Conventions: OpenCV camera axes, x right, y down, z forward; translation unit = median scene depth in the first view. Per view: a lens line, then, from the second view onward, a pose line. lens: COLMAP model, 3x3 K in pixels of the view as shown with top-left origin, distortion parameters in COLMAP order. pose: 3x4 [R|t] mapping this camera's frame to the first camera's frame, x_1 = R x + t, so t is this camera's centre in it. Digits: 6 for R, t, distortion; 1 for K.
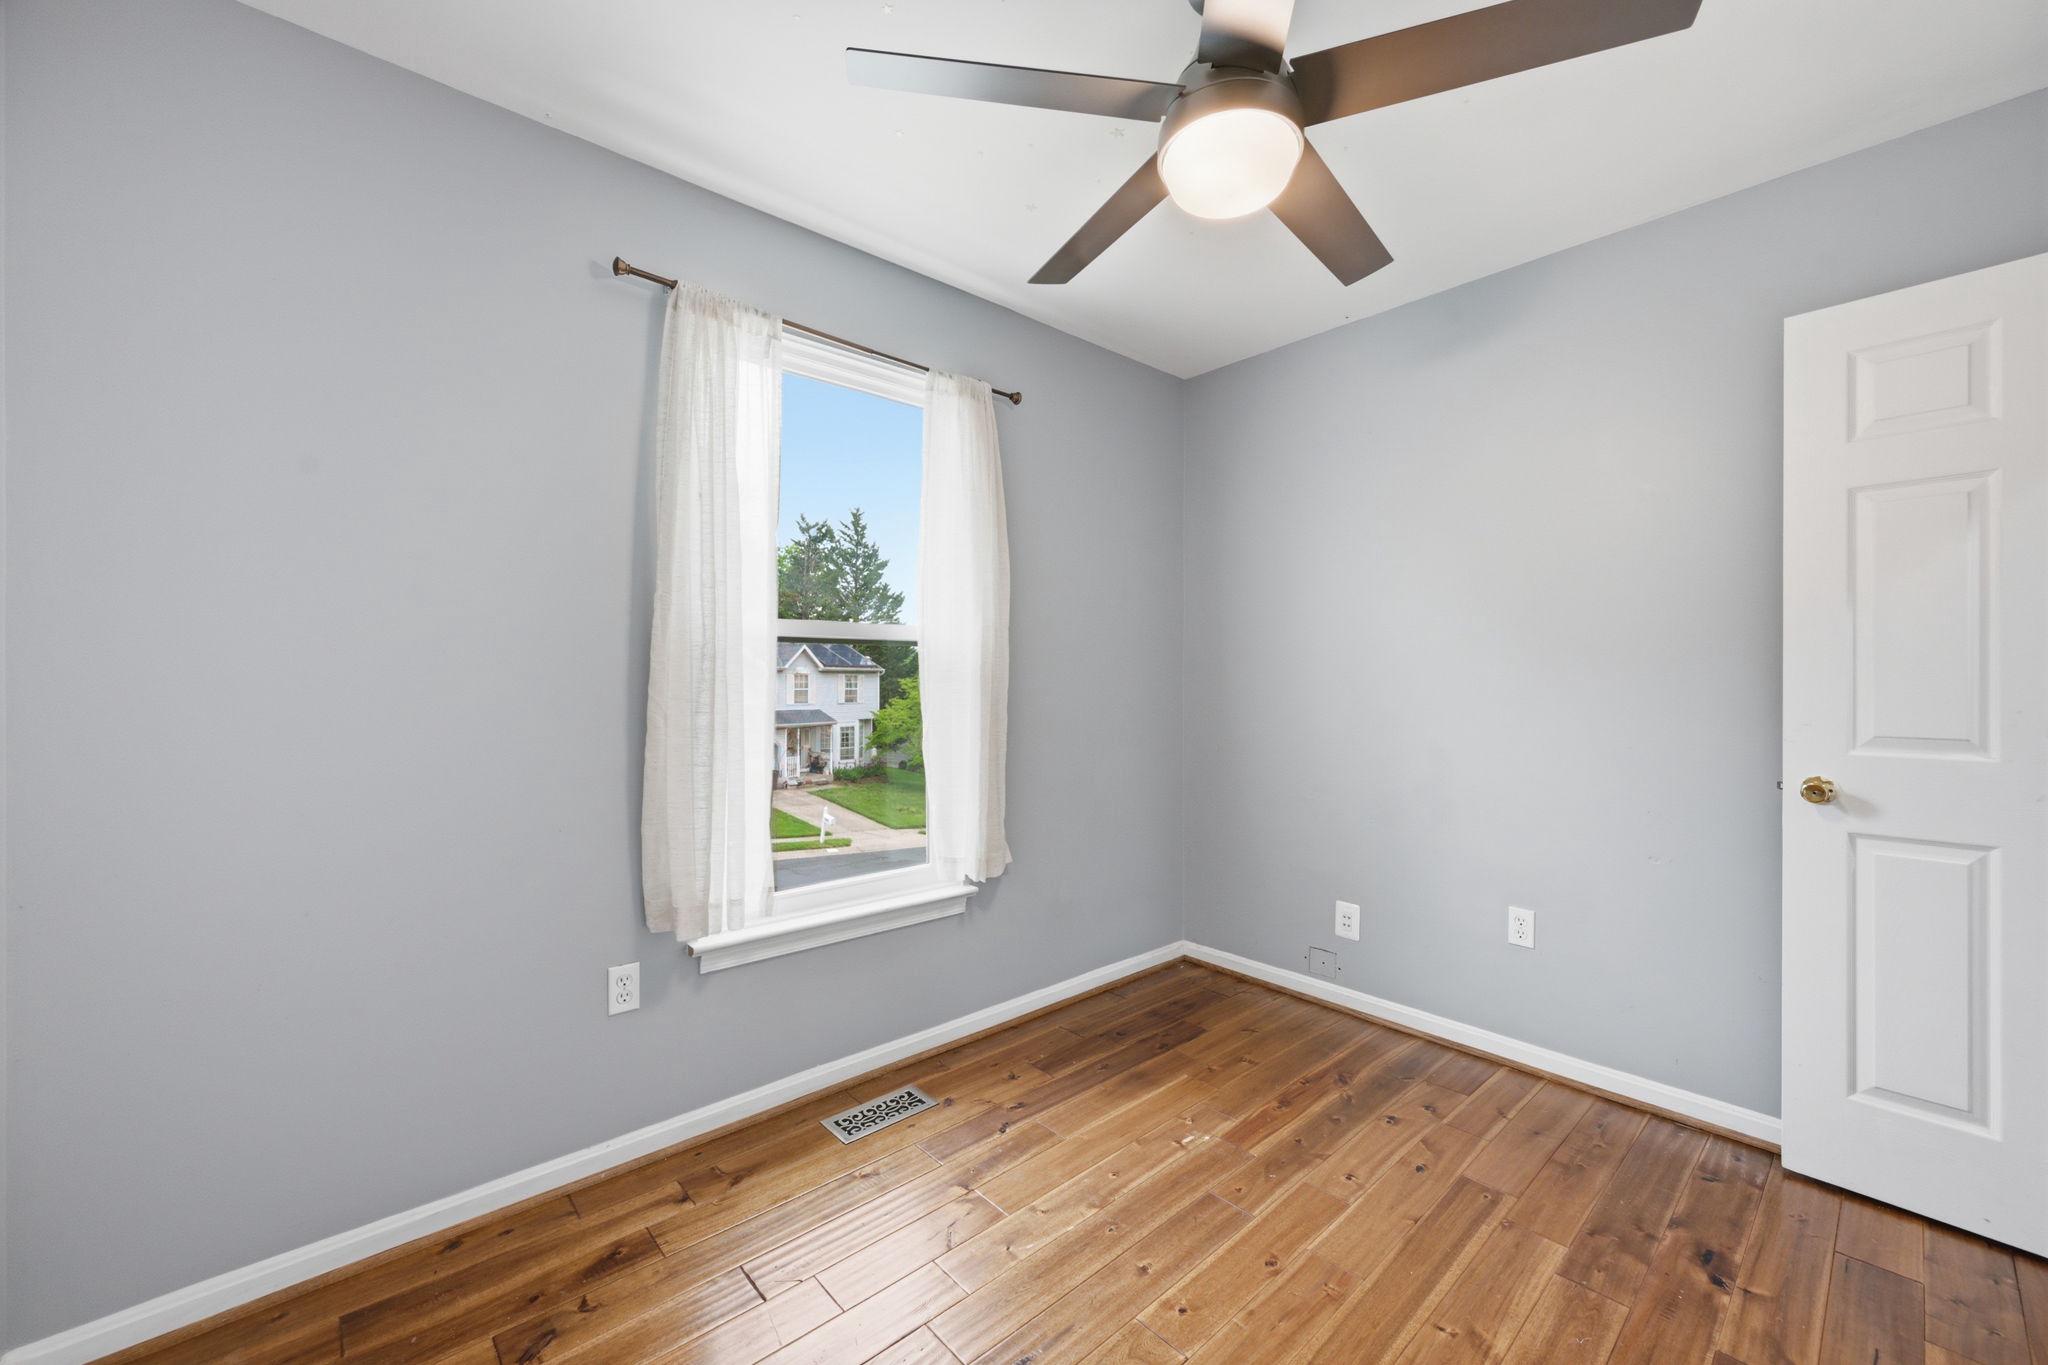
lens RADIAL K [[807.5, 0, 1024.1], [0, 807.5, 680.4], [0, 0, 1]] dist [-0.001779, 0.000114]
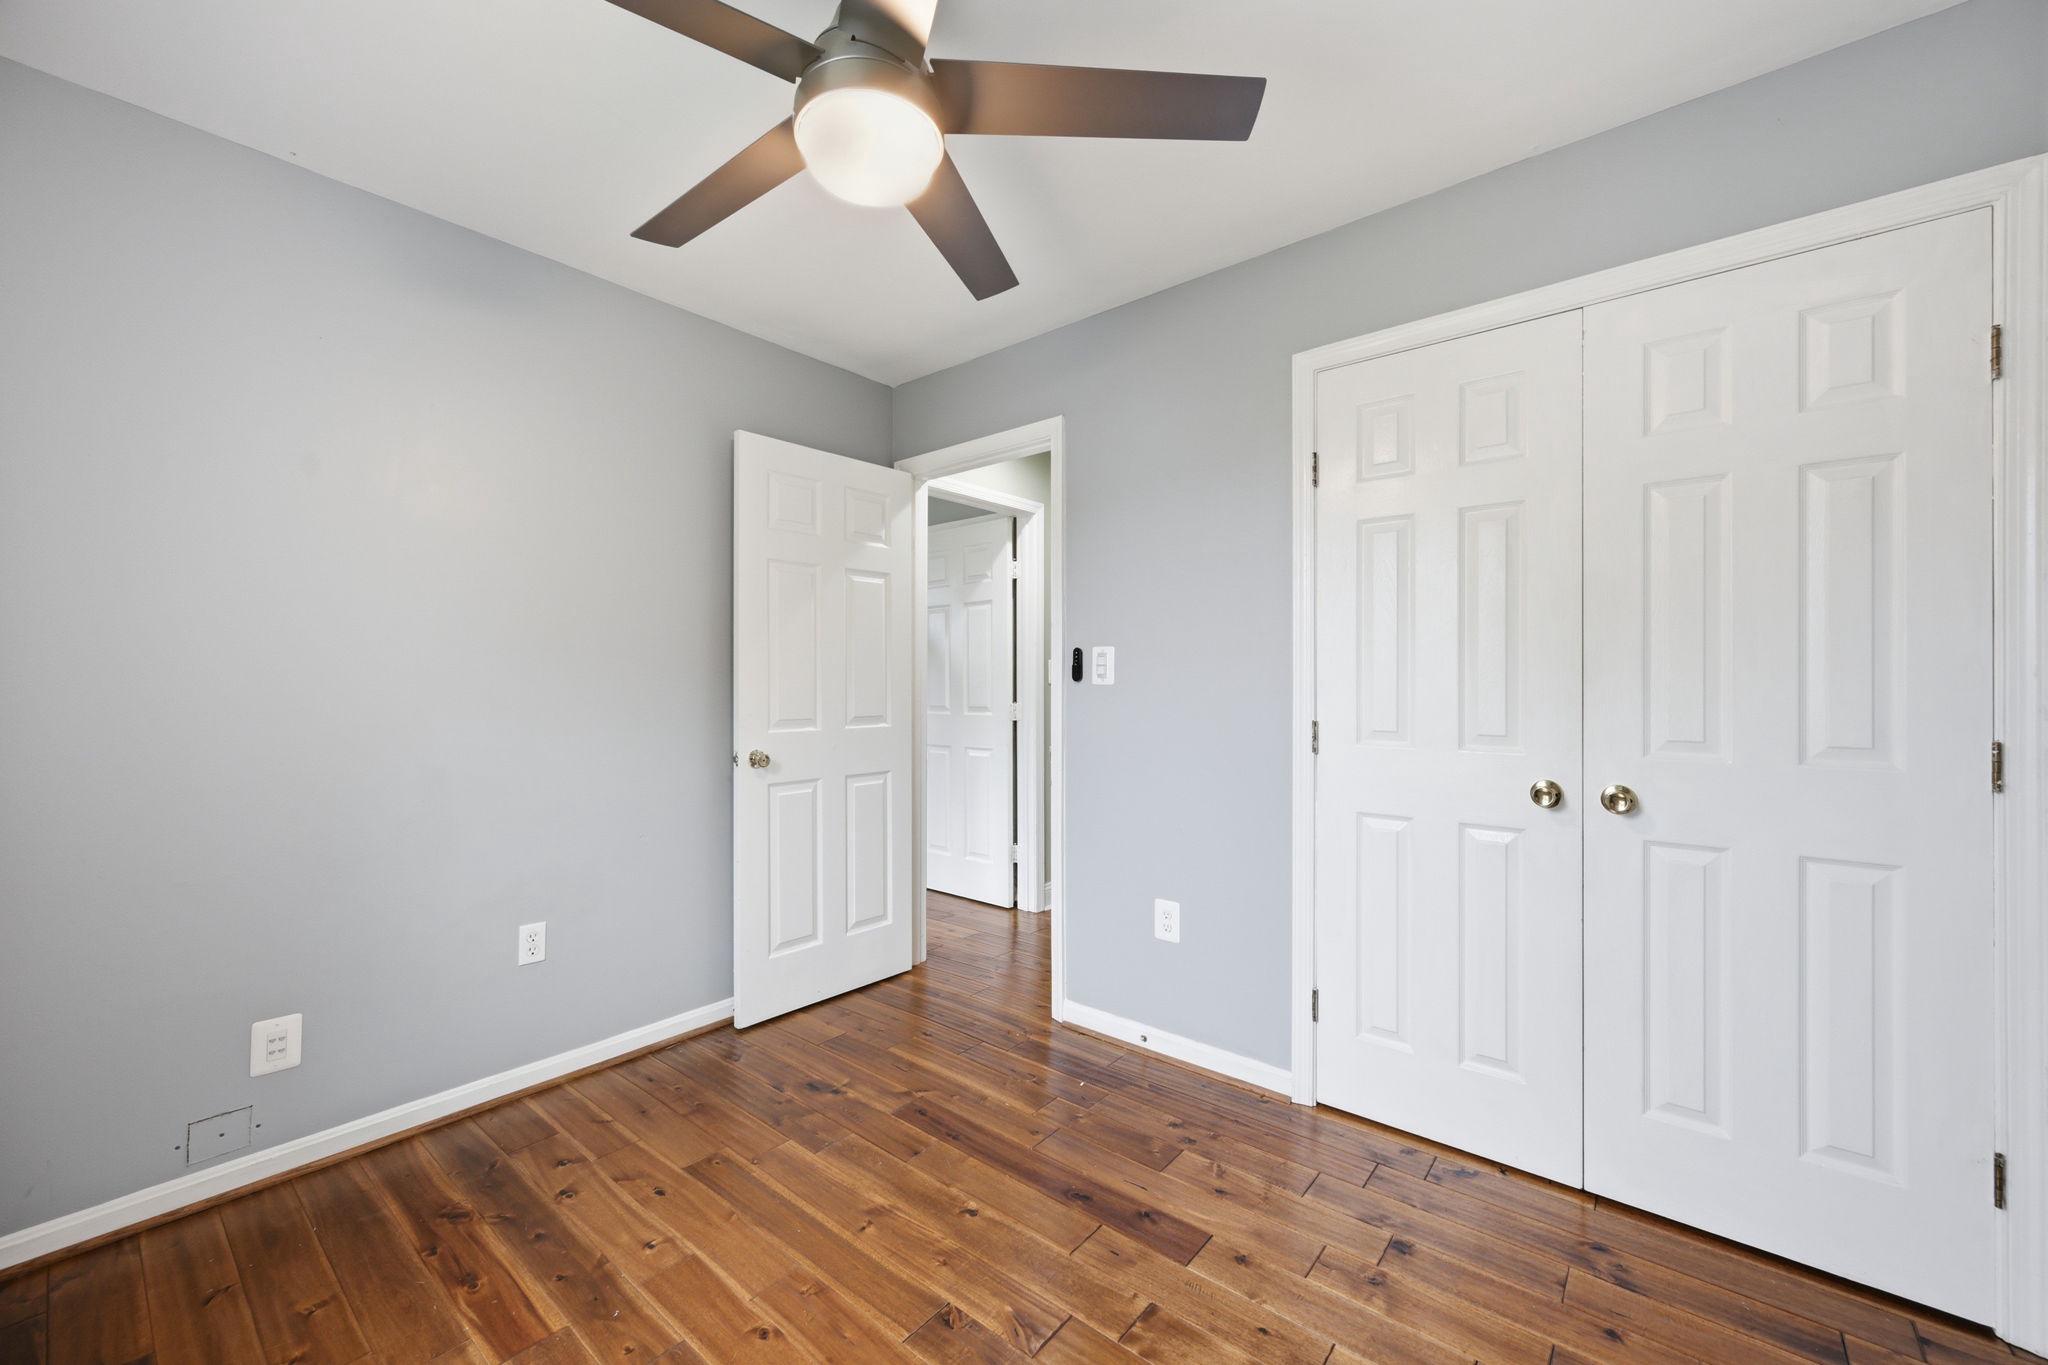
lens RADIAL K [[807.5, 0, 1024.1], [0, 807.5, 680.4], [0, 0, 1]] dist [-0.001779, 0.000114]
pose [[-0.162547, 0.002974, 0.986696, -0.537495], [0.002875, 0.999993, -0.002541, -0.002802], [-0.986697, 0.002423, -0.162554, 0.731576]]
